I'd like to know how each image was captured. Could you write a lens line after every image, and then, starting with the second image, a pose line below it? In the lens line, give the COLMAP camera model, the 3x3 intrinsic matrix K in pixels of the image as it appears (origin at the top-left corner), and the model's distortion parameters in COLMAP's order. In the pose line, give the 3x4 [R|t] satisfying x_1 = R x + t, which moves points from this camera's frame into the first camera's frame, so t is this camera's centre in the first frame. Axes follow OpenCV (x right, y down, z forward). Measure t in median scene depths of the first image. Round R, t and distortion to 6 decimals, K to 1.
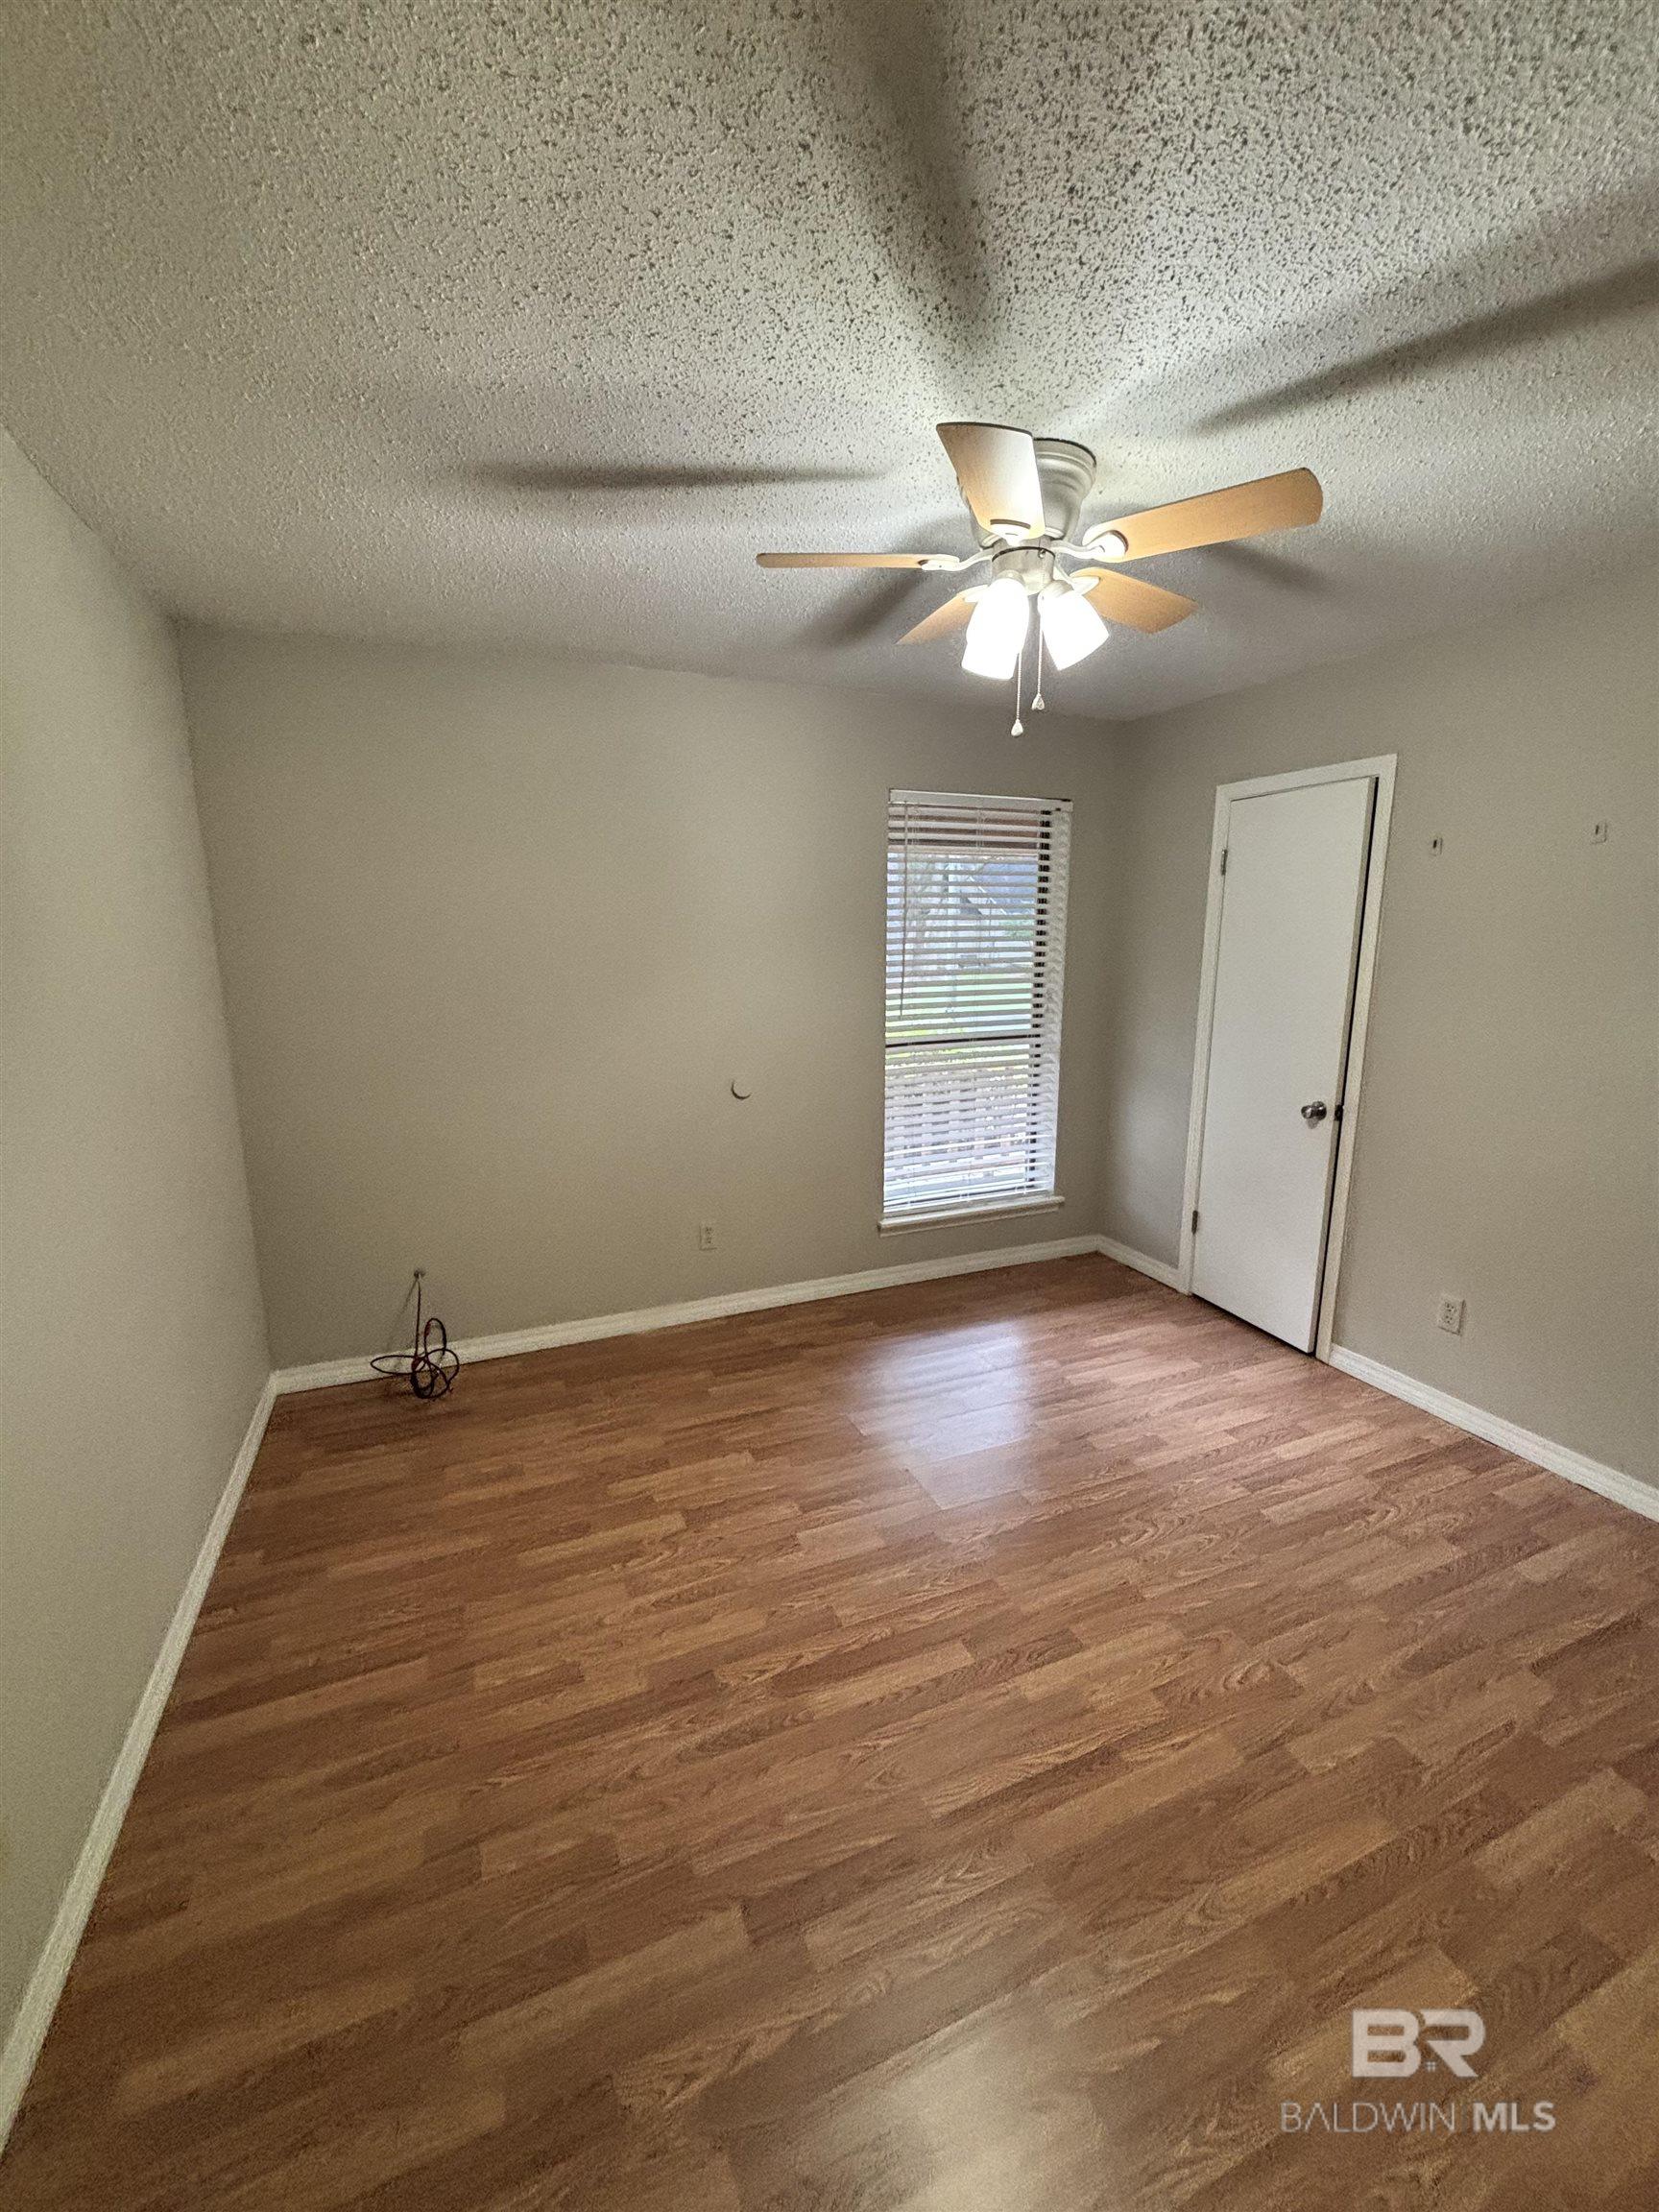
lens RADIAL K [[901.9, 0, 958.1], [0, 901.9, 1085.0], [0, 0, 1]] dist [0.004357, 0.003430]
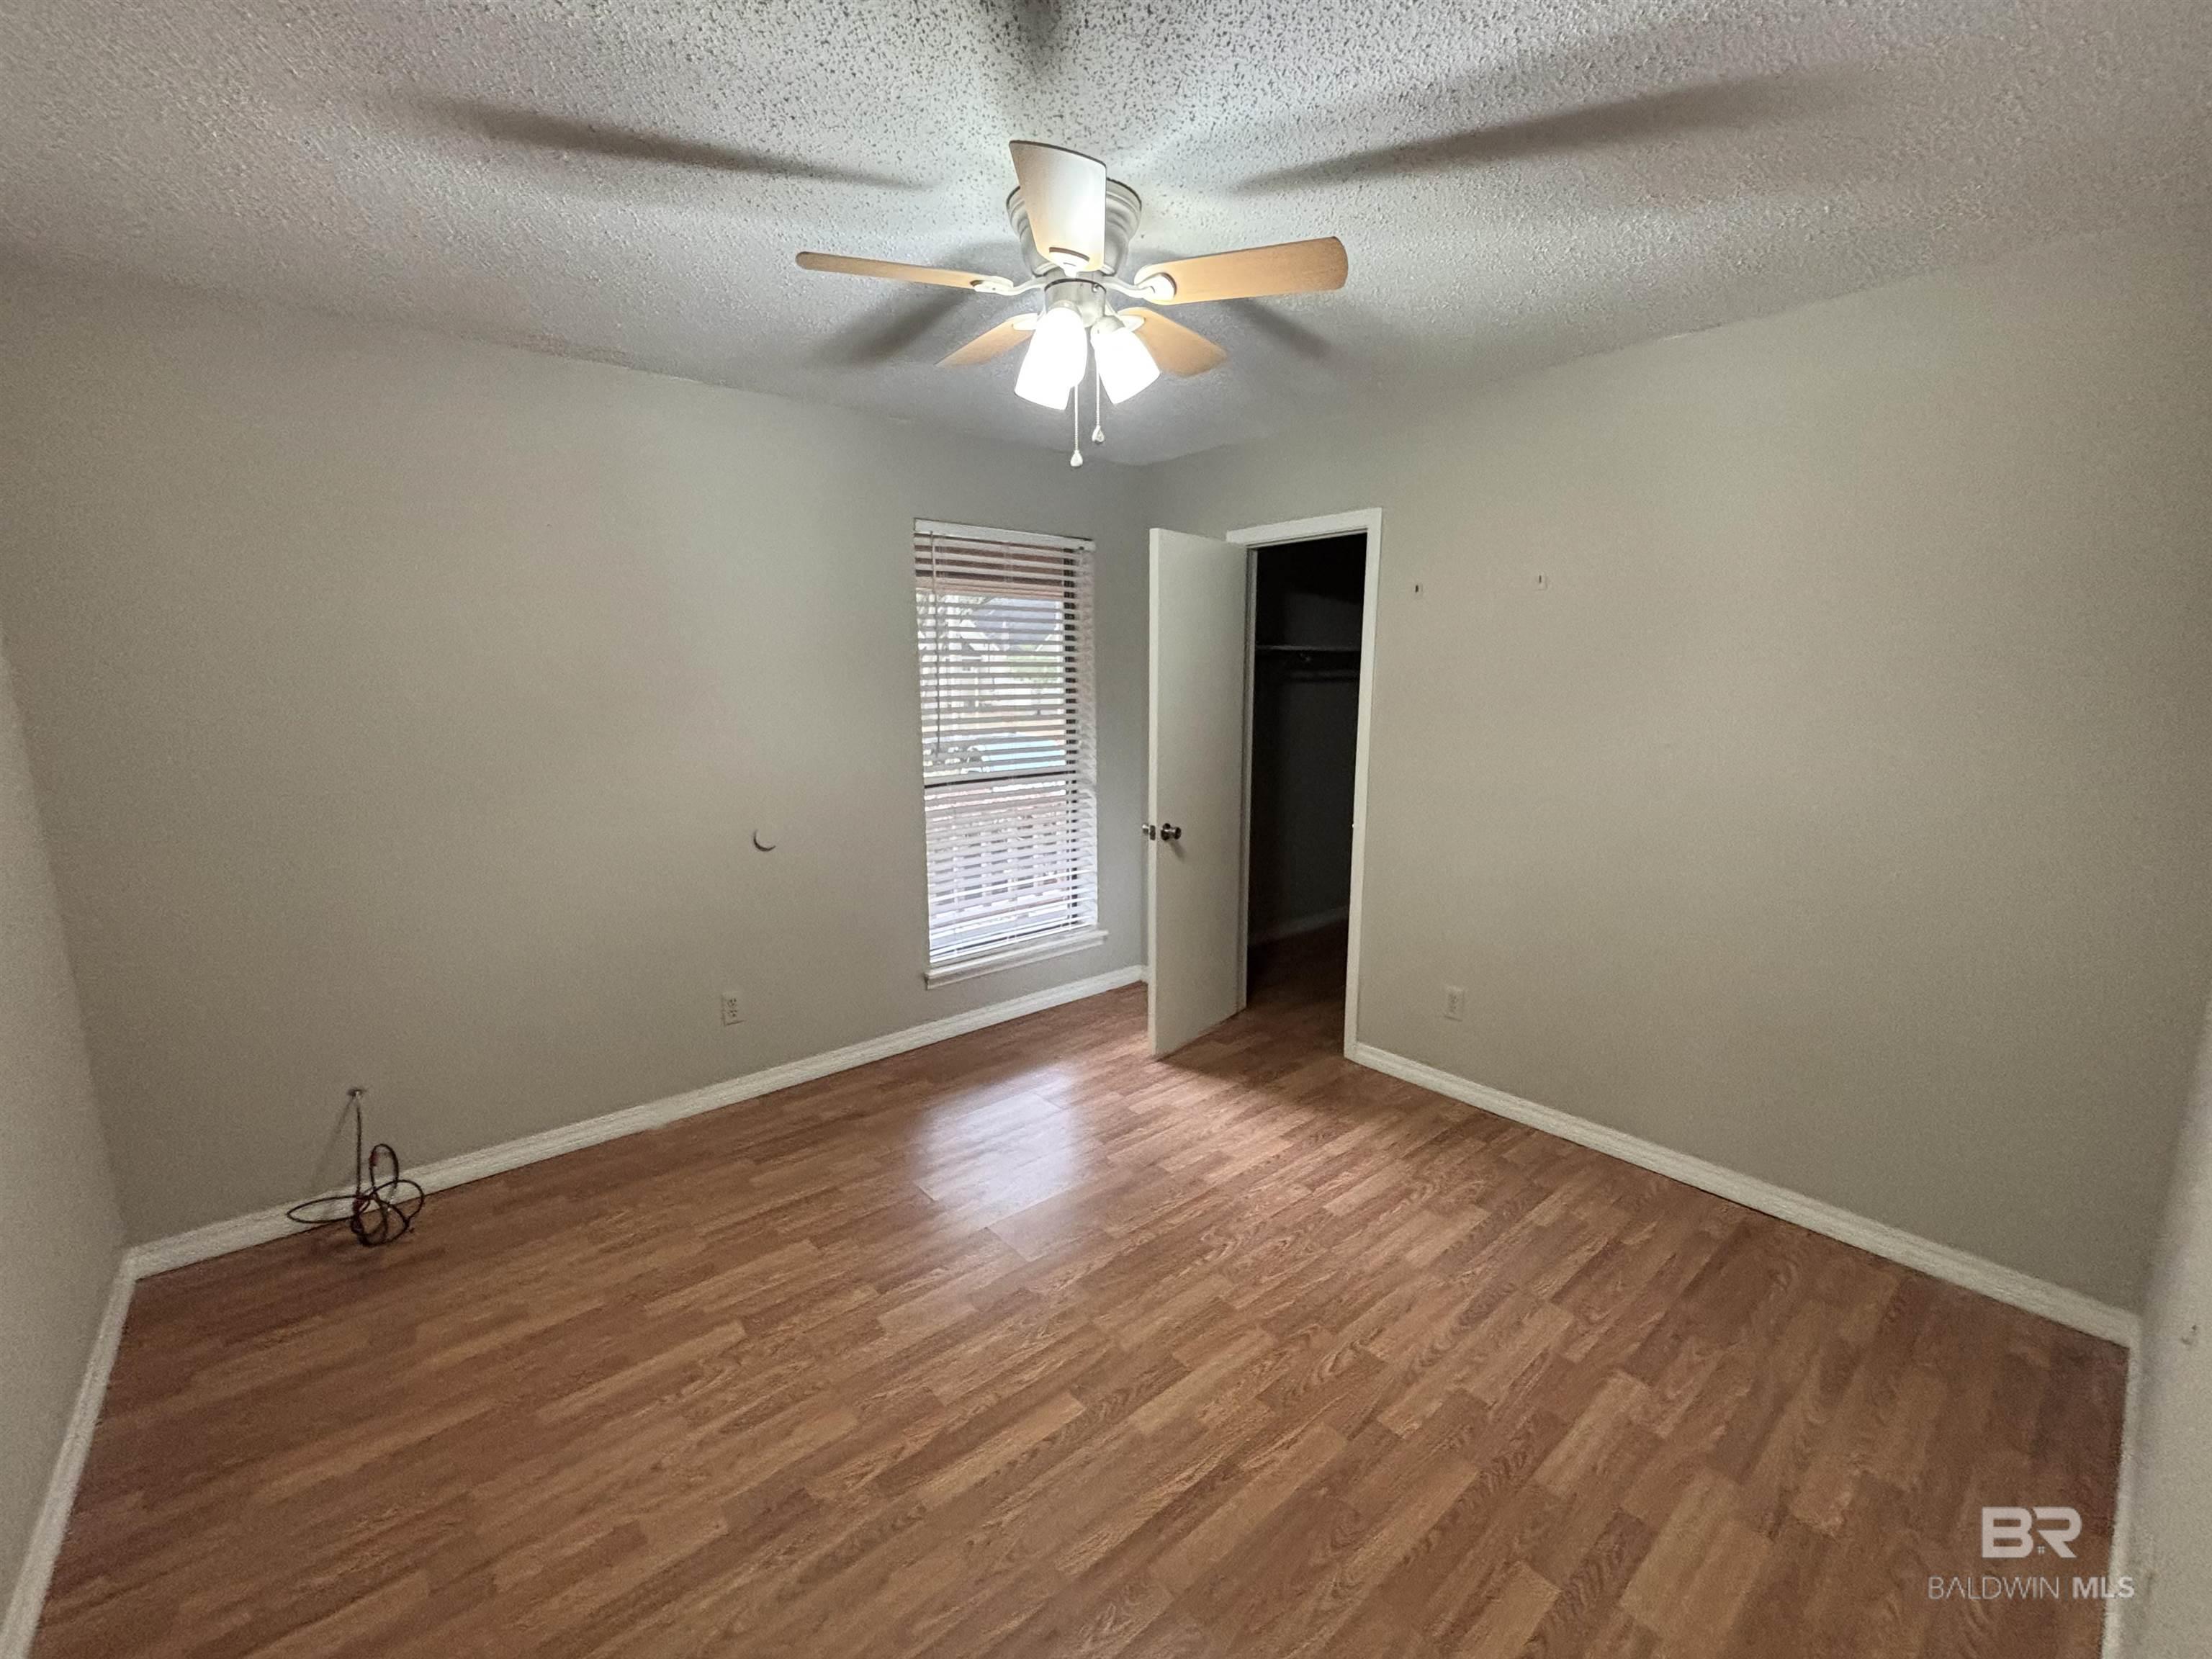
lens RADIAL K [[901.9, 0, 1114.3], [0, 901.9, 827.0], [0, 0, 1]] dist [0.004357, 0.003430]
pose [[0.956149, -0.050109, 0.288563, -0.201166], [0.059227, 0.997981, -0.022946, 0.040112], [-0.286831, 0.039031, 0.957186, 0.041687]]
